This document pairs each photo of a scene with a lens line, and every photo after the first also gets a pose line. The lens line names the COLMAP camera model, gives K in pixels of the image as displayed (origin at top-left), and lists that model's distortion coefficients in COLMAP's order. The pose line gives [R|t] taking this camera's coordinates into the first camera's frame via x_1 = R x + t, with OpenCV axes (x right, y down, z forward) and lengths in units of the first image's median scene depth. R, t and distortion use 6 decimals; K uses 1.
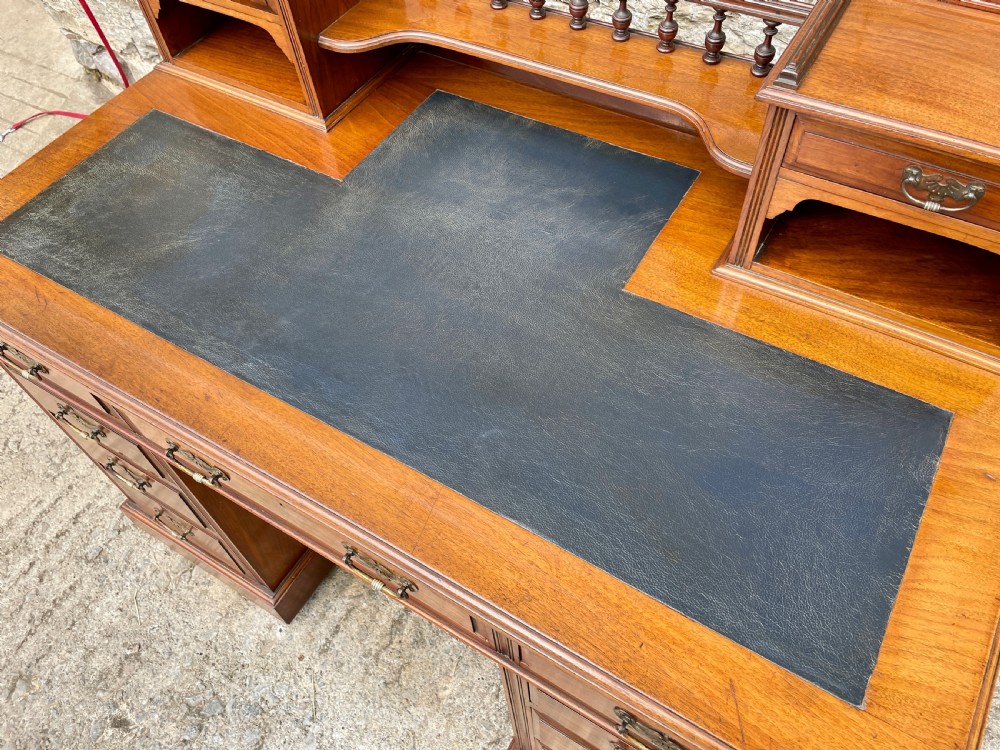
lens RADIAL K [[761.1, 0, 500.1], [0, 761.1, 369.5], [0, 0, 1]] dist [0.087898, -0.123658]
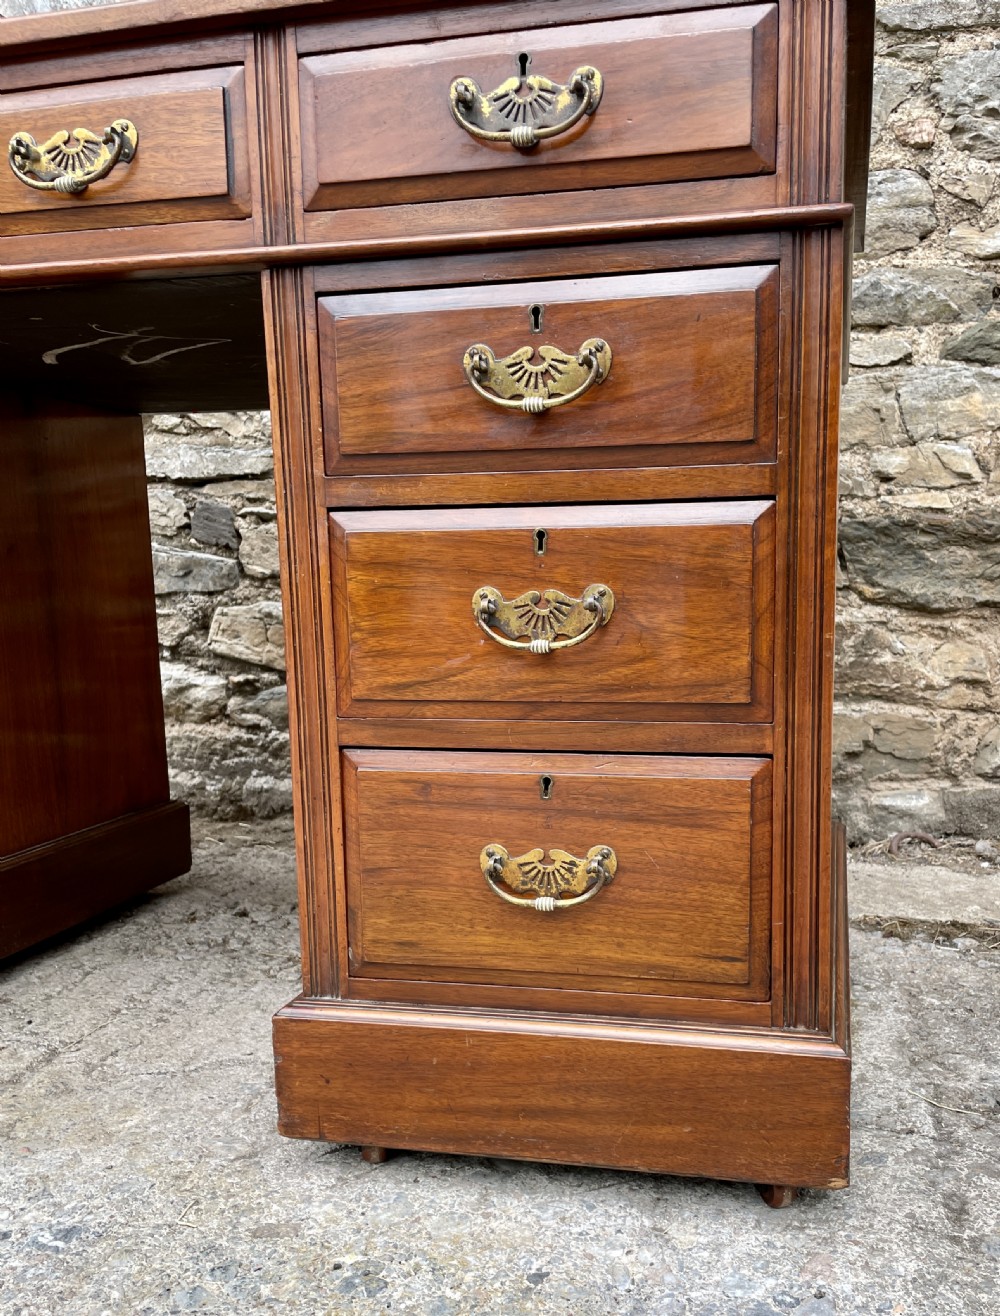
lens RADIAL K [[1190.9, 0, 574.9], [0, 1190.9, 777.2], [0, 0, 1]] dist [0.078955, -0.113080]
pose [[0.946146, -0.004495, 0.323709, -0.066826], [0.229175, 0.715547, -0.659902, 1.075992], [-0.228663, 0.698550, 0.678042, 0.443353]]
